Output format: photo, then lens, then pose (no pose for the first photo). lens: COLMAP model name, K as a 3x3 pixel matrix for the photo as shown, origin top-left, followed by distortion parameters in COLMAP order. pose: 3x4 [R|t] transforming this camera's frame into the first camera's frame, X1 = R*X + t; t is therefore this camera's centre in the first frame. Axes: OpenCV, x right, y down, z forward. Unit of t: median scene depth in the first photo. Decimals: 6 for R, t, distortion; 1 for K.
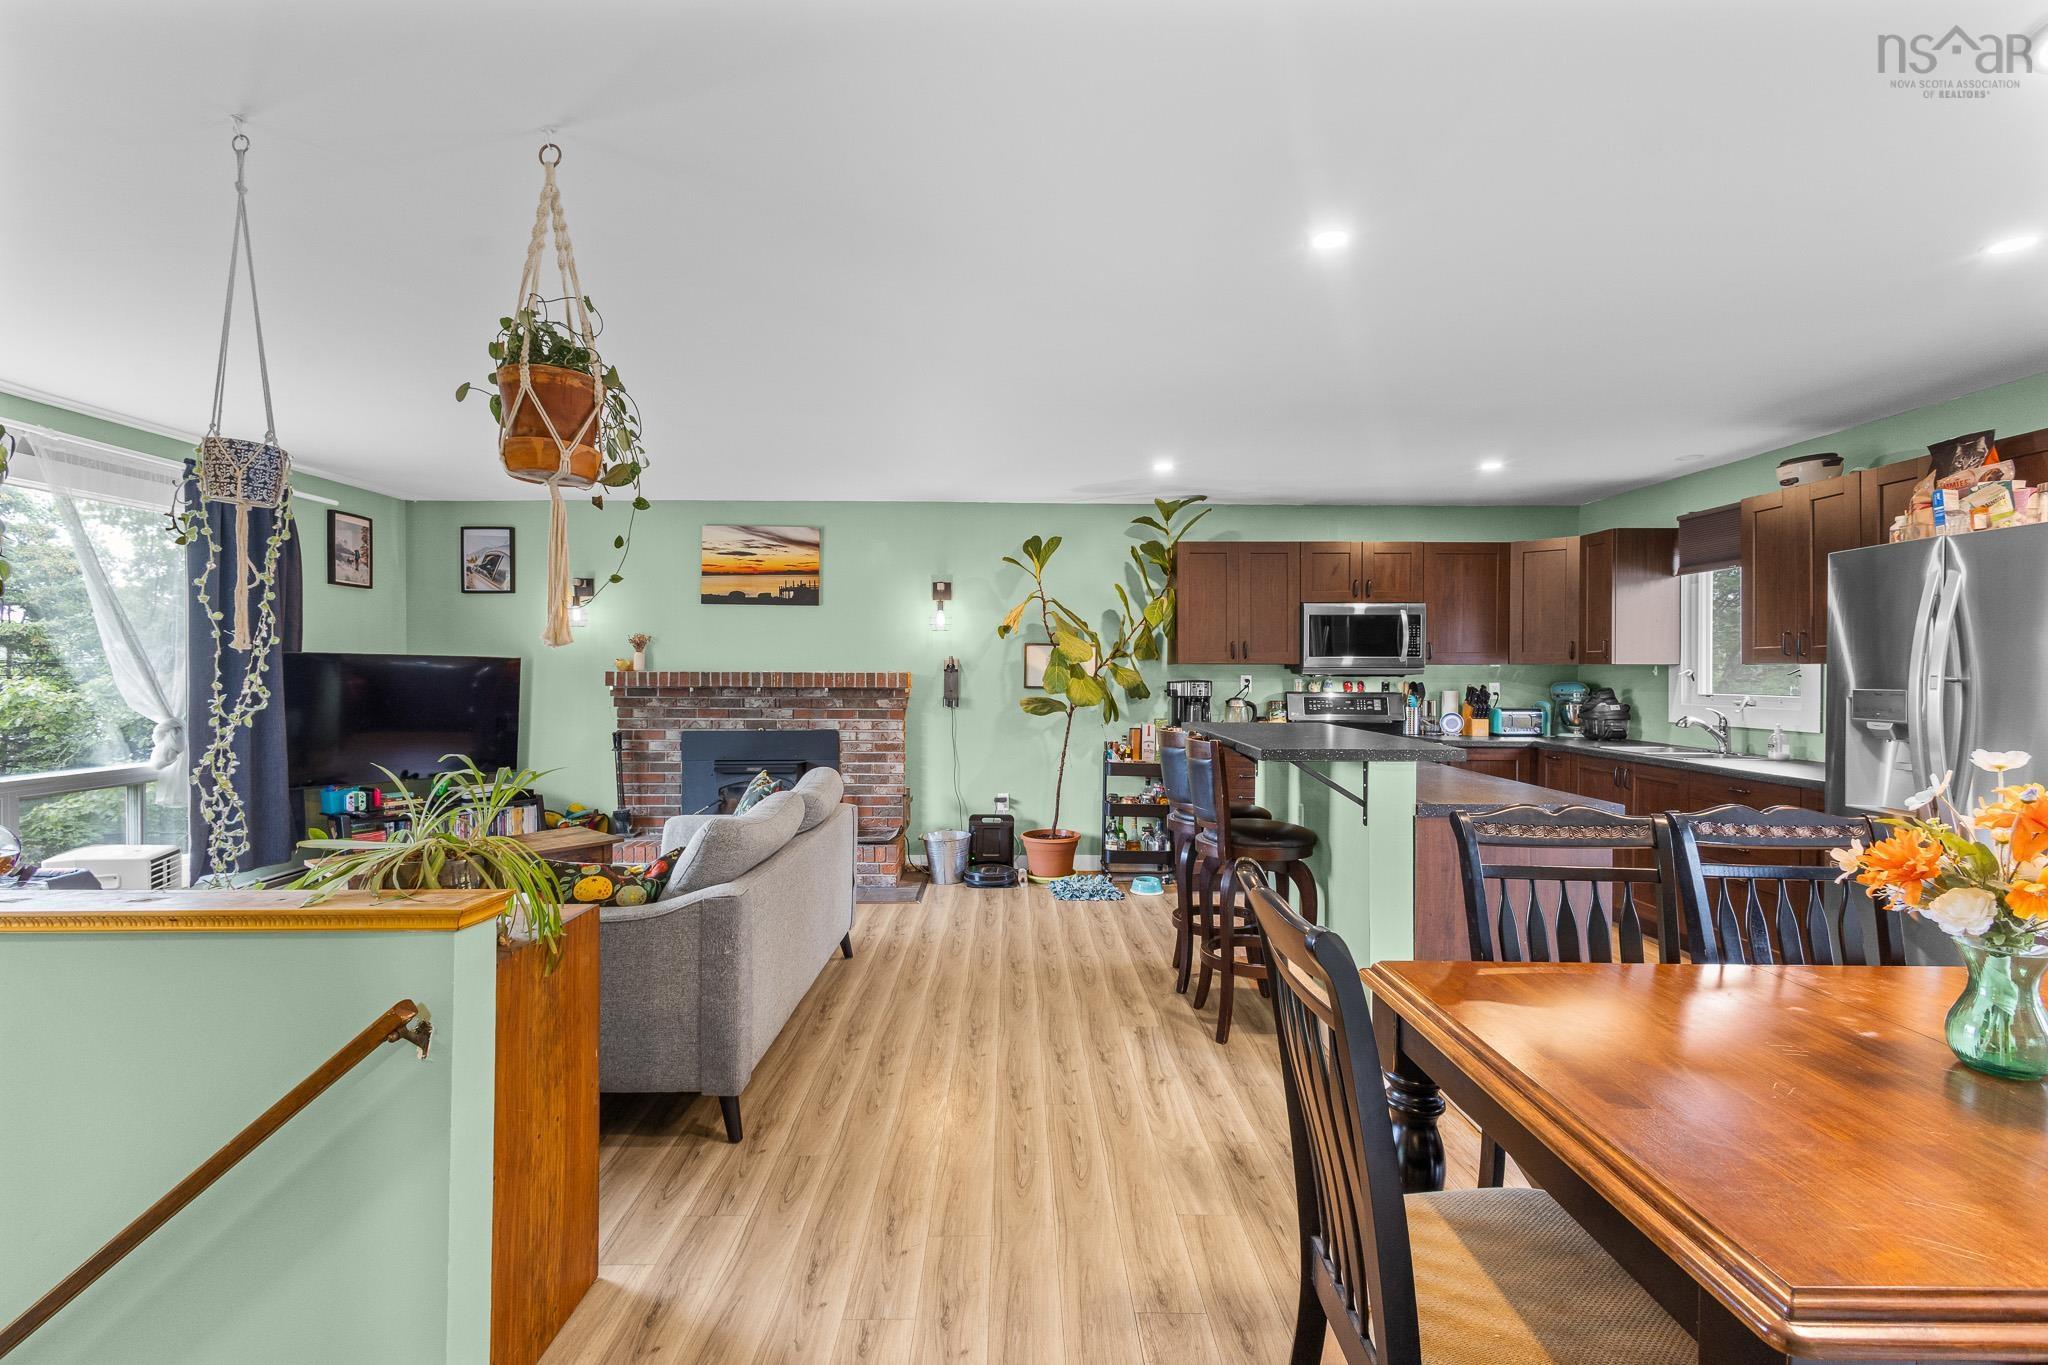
lens RADIAL K [[945.0, 0, 1020.1], [0, 945.0, 681.9], [0, 0, 1]] dist [0.014069, -0.004859]
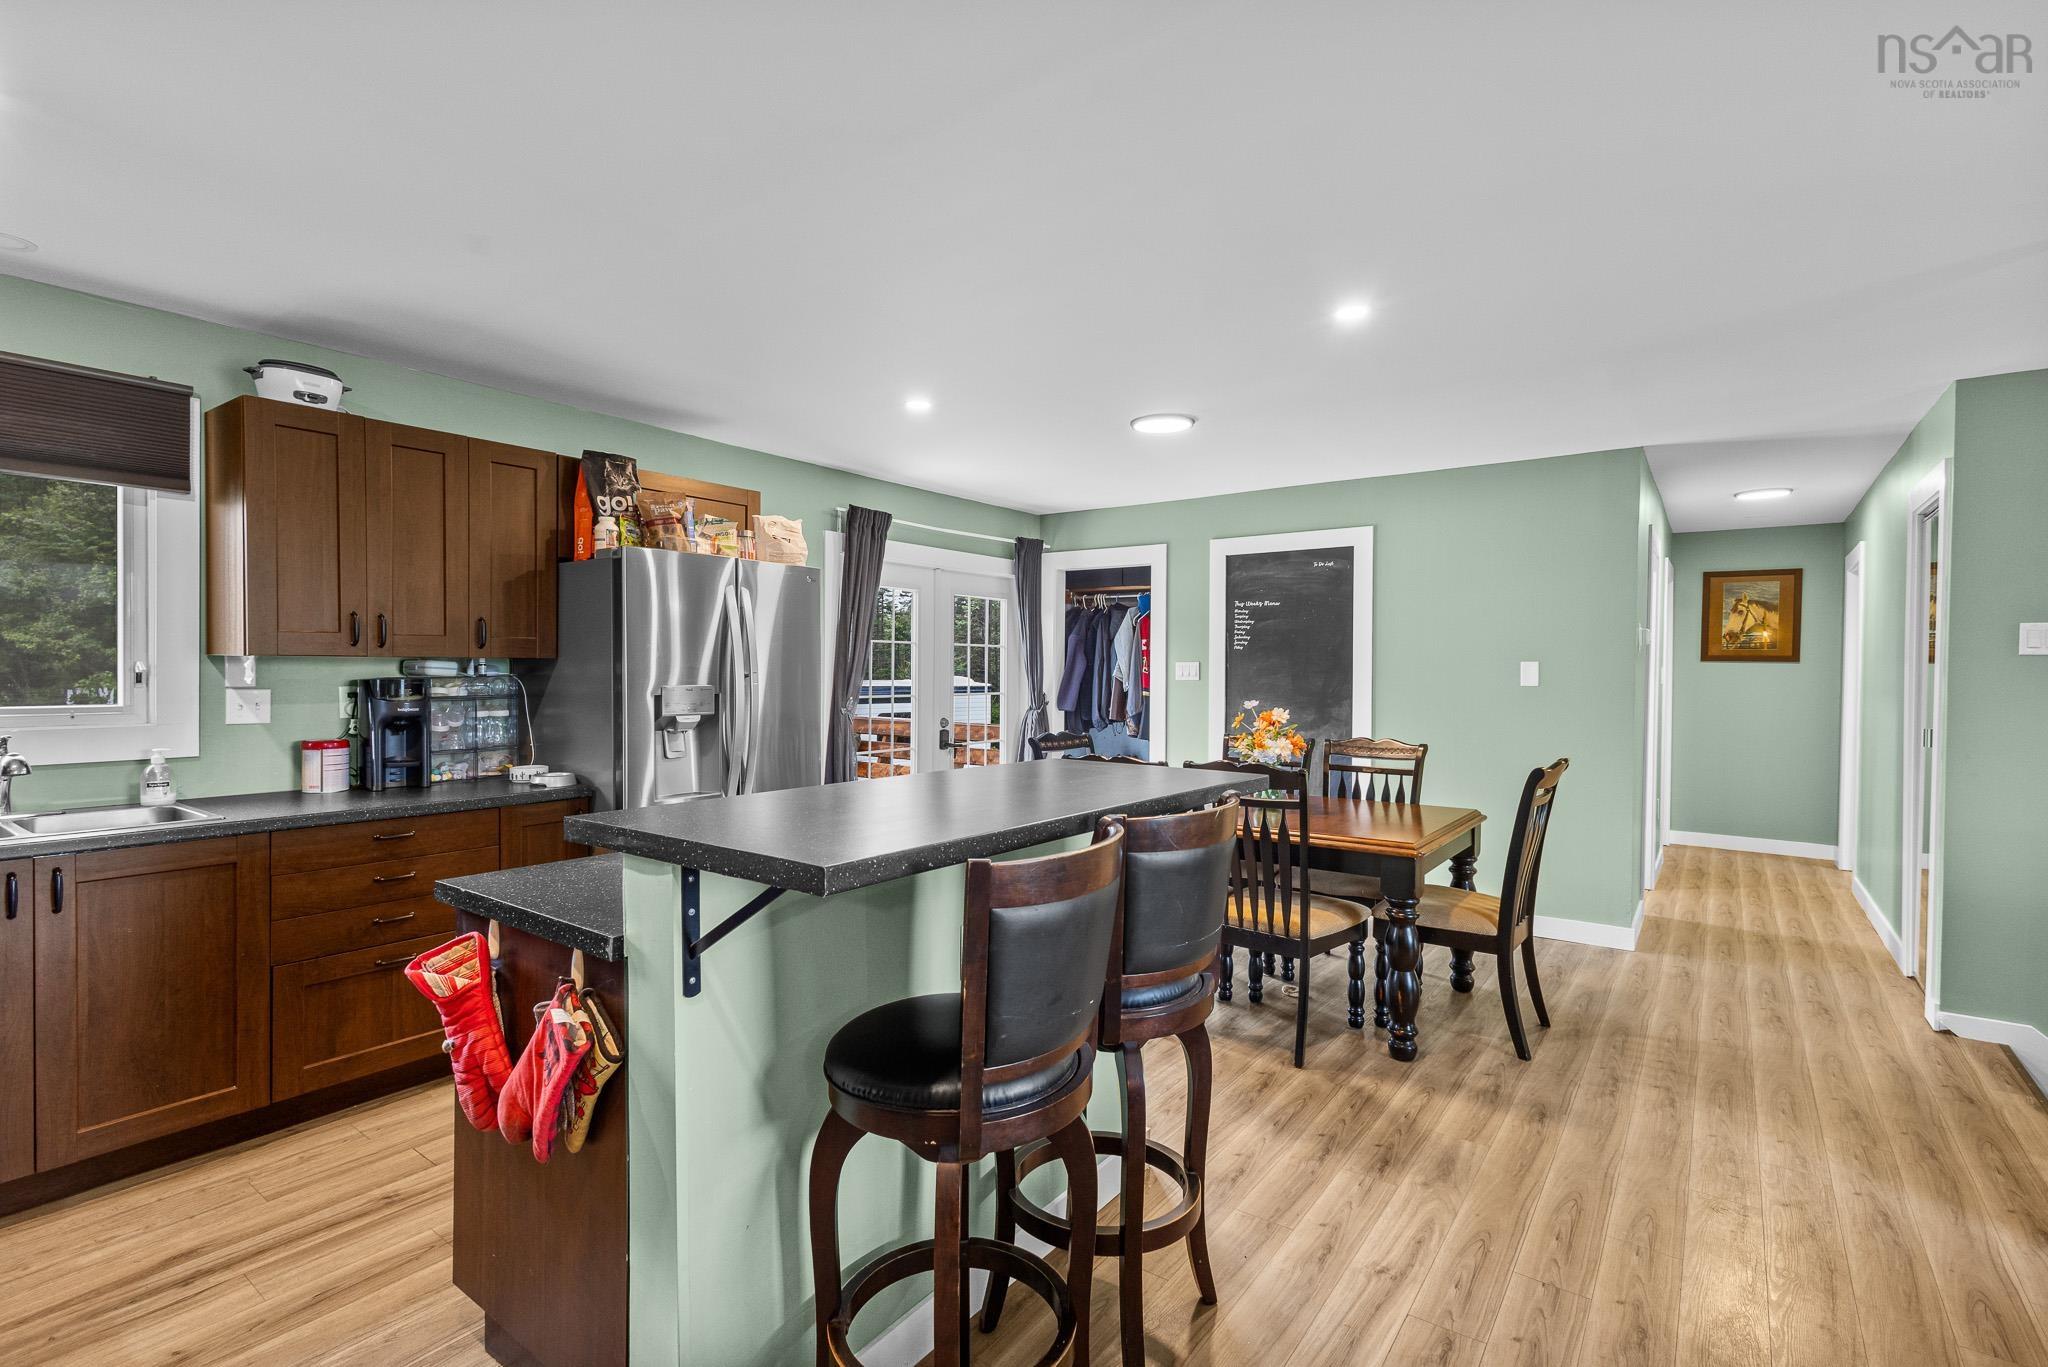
lens RADIAL K [[945.0, 0, 1019.5], [0, 945.0, 678.7], [0, 0, 1]] dist [0.014069, -0.004859]
pose [[-0.794725, -0.014753, 0.606791, -0.028743], [-0.001409, 0.999747, 0.022462, -0.013250], [-0.606968, 0.016996, -0.794544, 0.891092]]
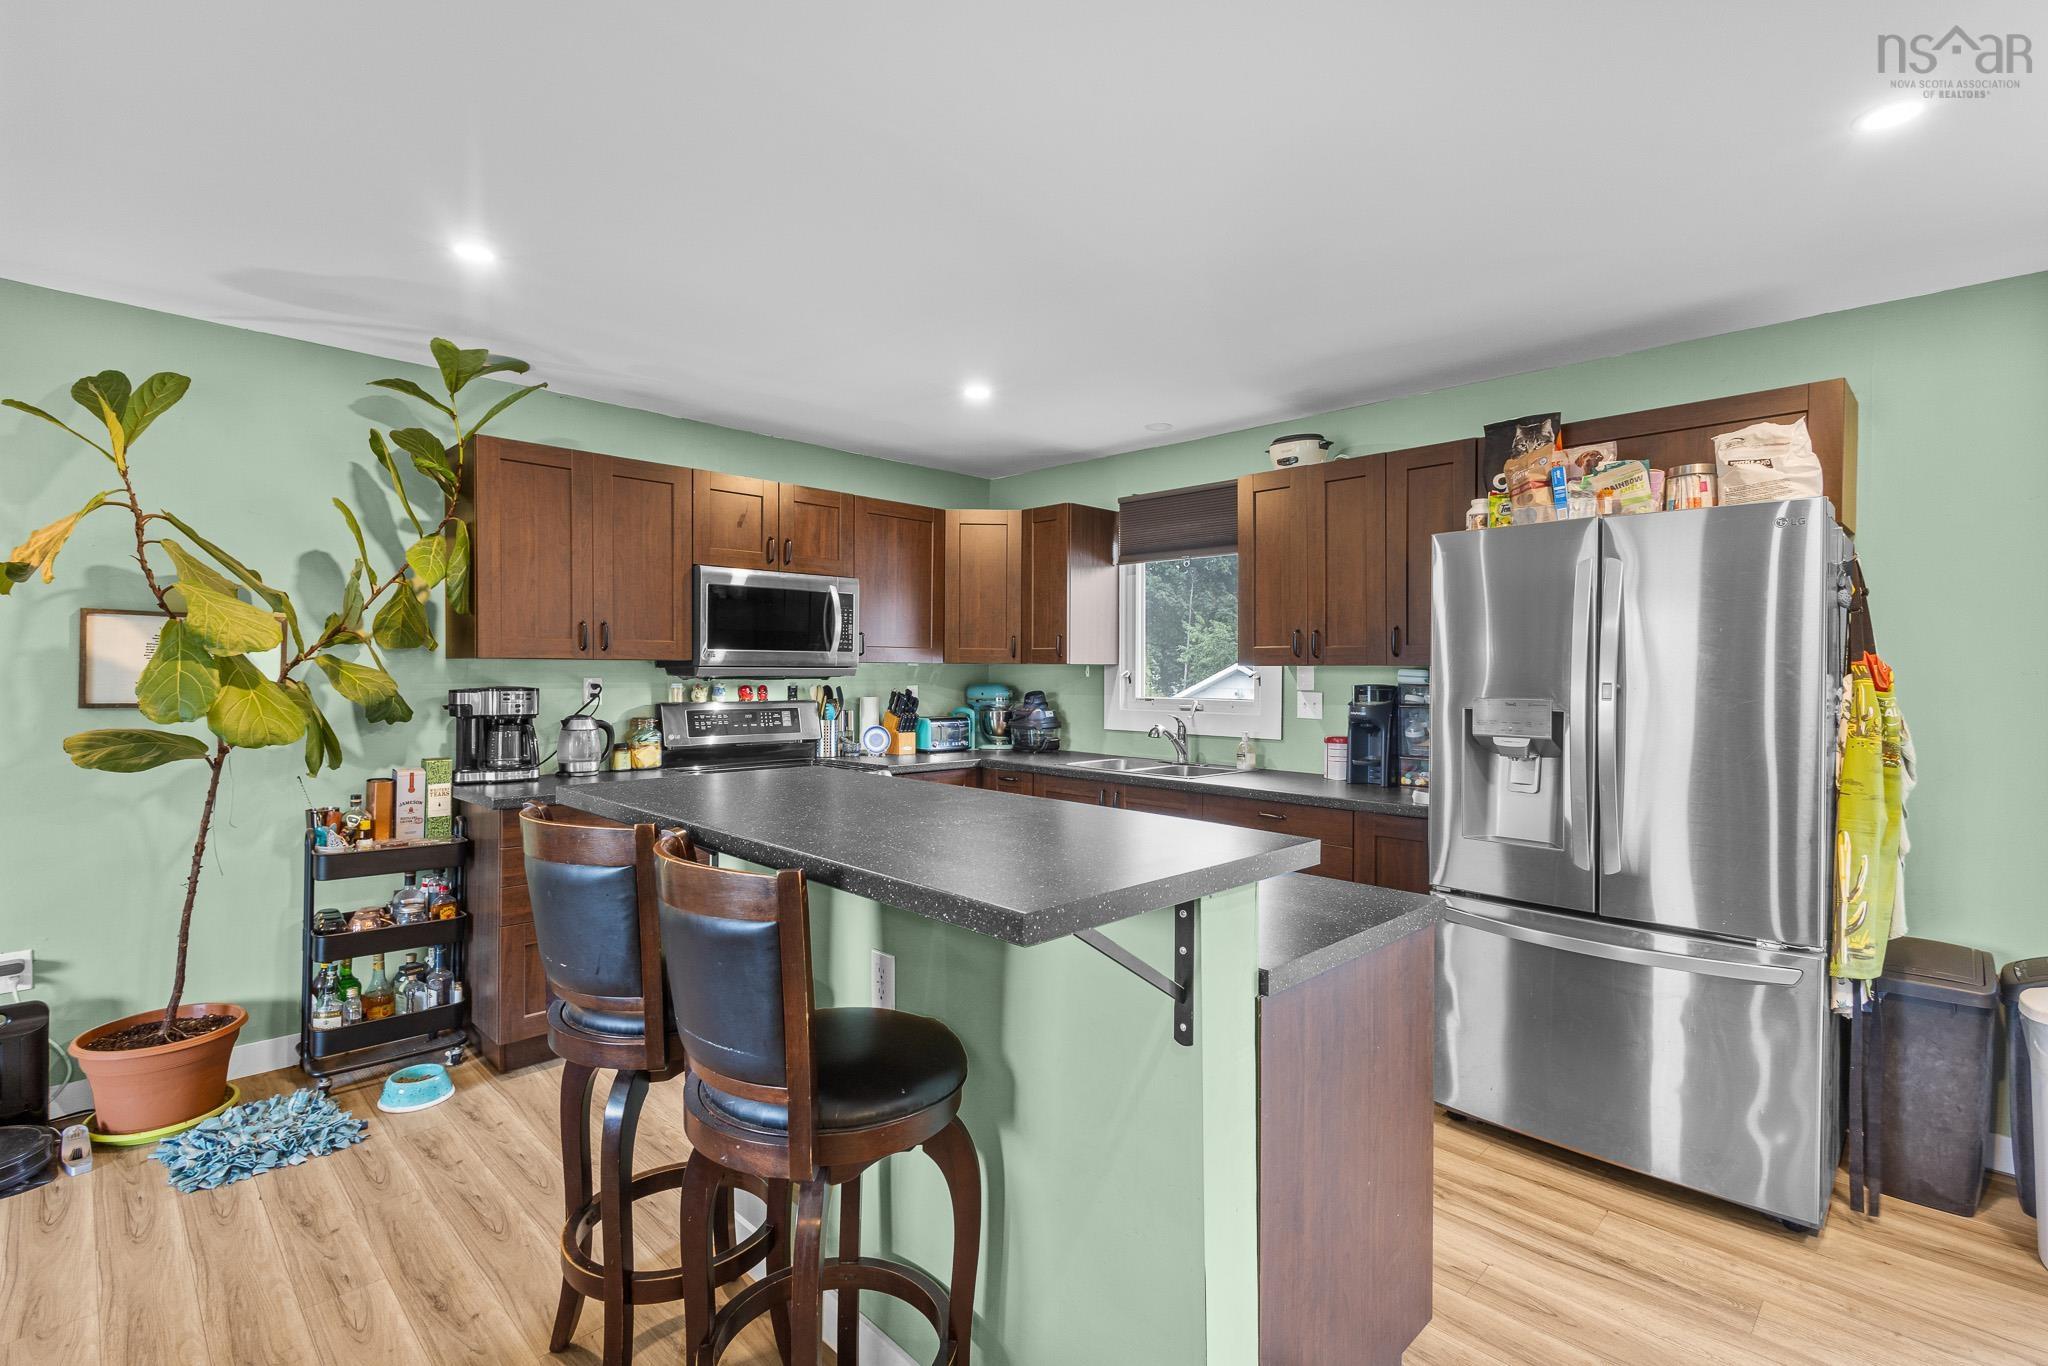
lens RADIAL K [[945.0, 0, 1026.5], [0, 945.0, 679.7], [0, 0, 1]] dist [0.014069, -0.004859]
pose [[0.713771, -0.005477, 0.700357, 0.008744], [0.003986, 0.999985, 0.003759, -0.007324], [-0.700368, 0.000109, 0.713782, 0.385775]]
